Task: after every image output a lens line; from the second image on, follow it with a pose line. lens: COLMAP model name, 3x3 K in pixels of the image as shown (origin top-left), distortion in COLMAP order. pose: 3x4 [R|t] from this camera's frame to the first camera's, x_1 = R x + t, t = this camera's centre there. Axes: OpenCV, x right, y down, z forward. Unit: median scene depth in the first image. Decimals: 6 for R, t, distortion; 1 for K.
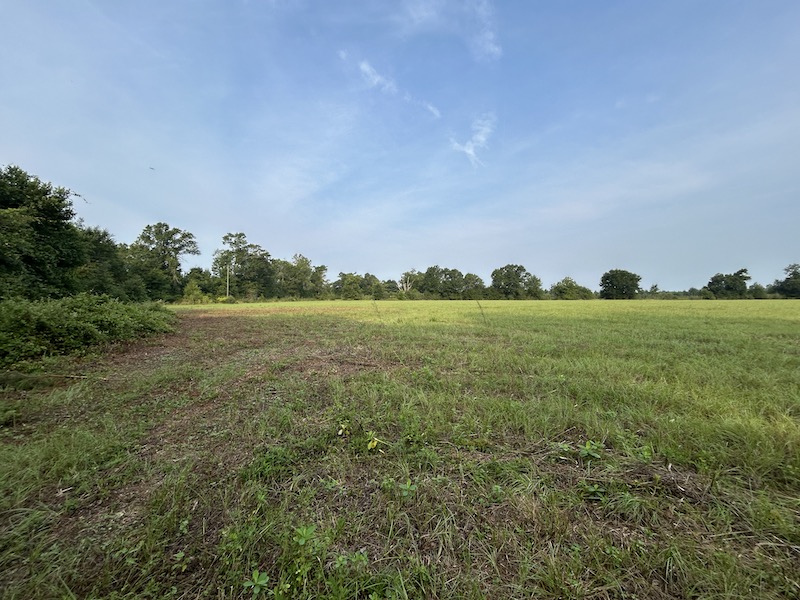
lens RADIAL K [[322.1, 0, 398.5], [0, 322.1, 299.0], [0, 0, 1]] dist [0.003674, 0.000080]
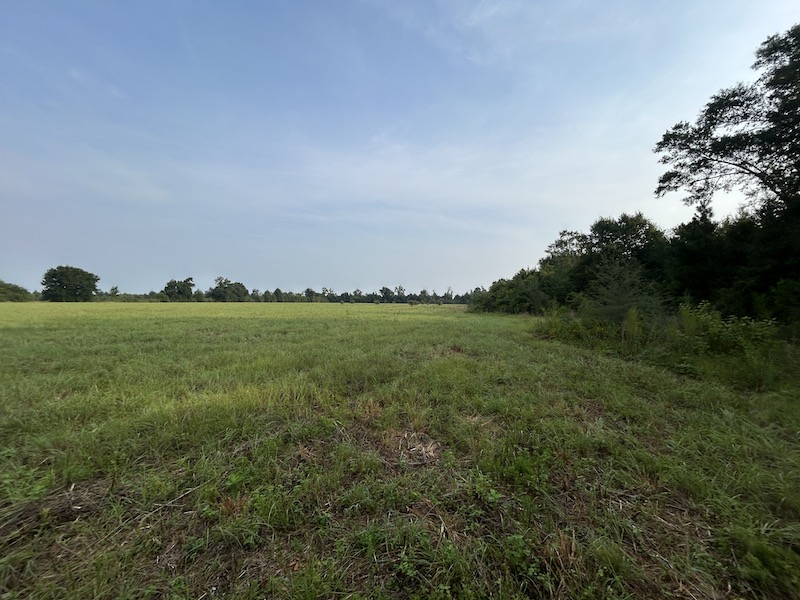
lens RADIAL K [[322.1, 0, 399.0], [0, 322.1, 298.1], [0, 0, 1]] dist [0.003674, 0.000080]
pose [[0.179080, 0.015318, 0.983715, 0.002463], [-0.004812, 0.999880, -0.014694, 0.000027], [-0.983823, -0.002103, 0.179132, -0.001184]]
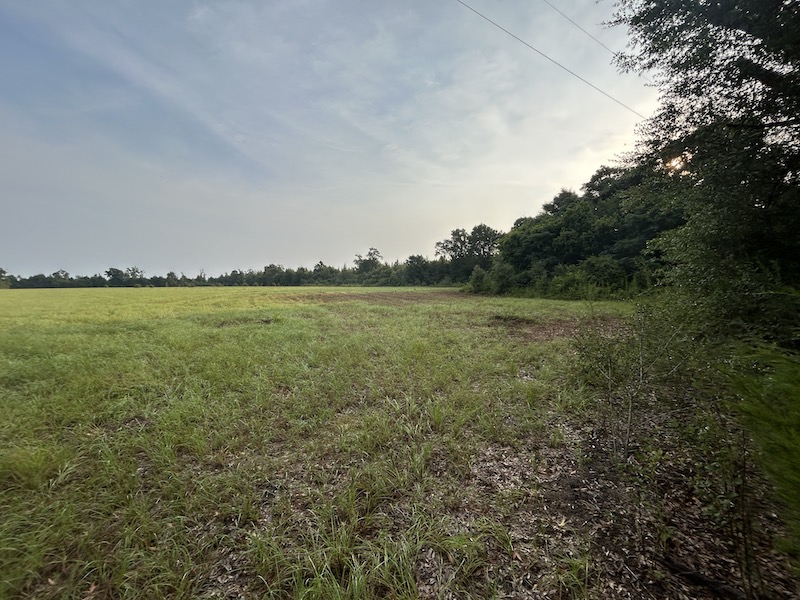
lens RADIAL K [[322.1, 0, 399.3], [0, 322.1, 298.5], [0, 0, 1]] dist [0.003674, 0.000080]
pose [[-0.624508, -0.028066, 0.780514, -0.342771], [0.015275, 0.998724, 0.048135, 0.002196], [-0.780869, 0.041983, -0.623283, 0.403797]]
